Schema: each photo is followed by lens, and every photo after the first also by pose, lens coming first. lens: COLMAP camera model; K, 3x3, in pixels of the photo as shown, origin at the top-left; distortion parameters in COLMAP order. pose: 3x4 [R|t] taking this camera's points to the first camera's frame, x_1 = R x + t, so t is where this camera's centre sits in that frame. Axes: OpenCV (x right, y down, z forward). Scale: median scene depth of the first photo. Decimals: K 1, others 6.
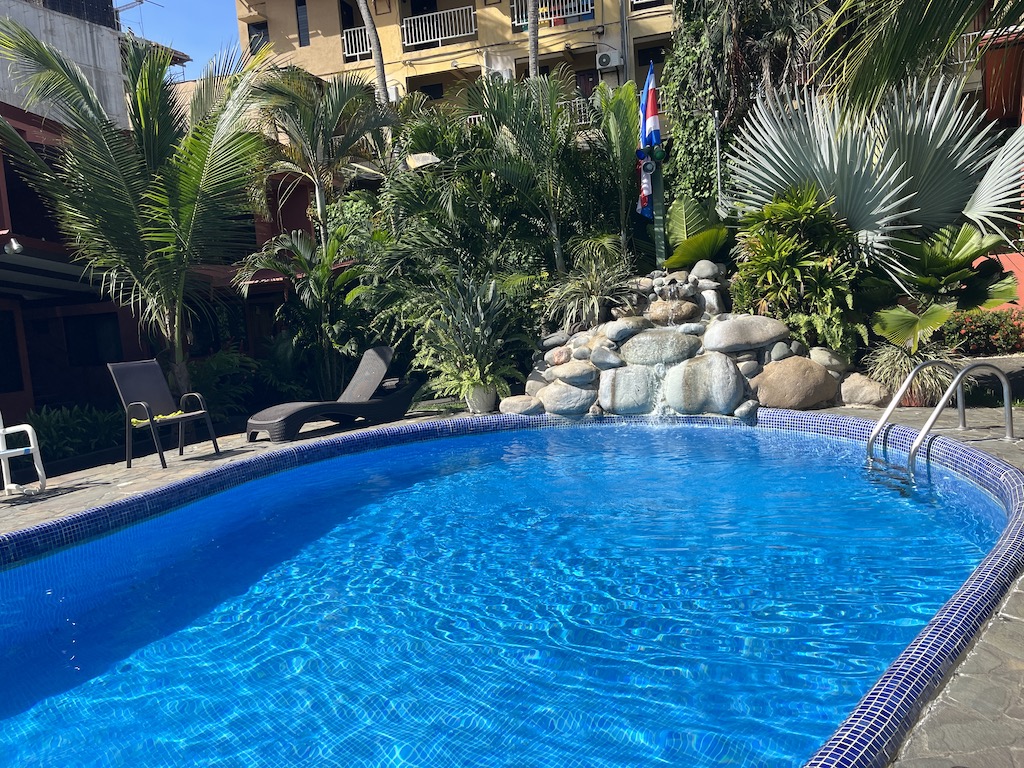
lens RADIAL K [[799.4, 0, 512.0], [0, 799.4, 384.0], [0, 0, 1]] dist [0.078880, -0.100392]
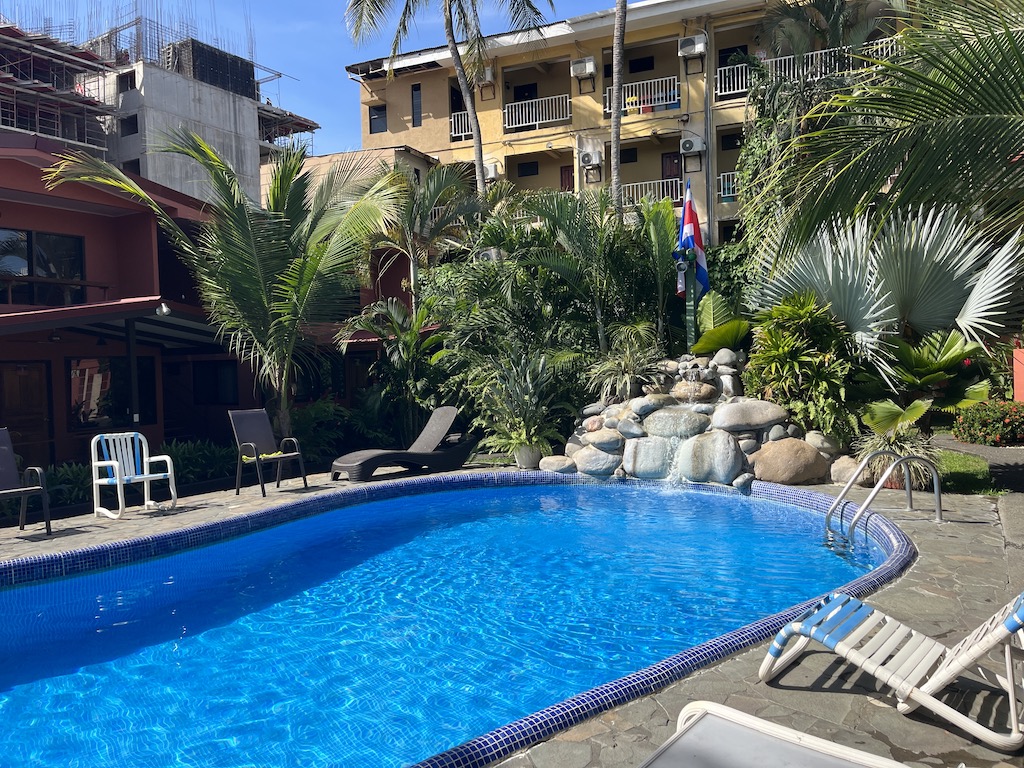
lens RADIAL K [[799.4, 0, 512.0], [0, 799.4, 384.0], [0, 0, 1]] dist [0.078880, -0.100392]
pose [[0.991330, 0.052709, -0.120357, 0.077069], [-0.060569, 0.996199, -0.062608, -0.012814], [0.116600, 0.069356, 0.990754, -0.172098]]
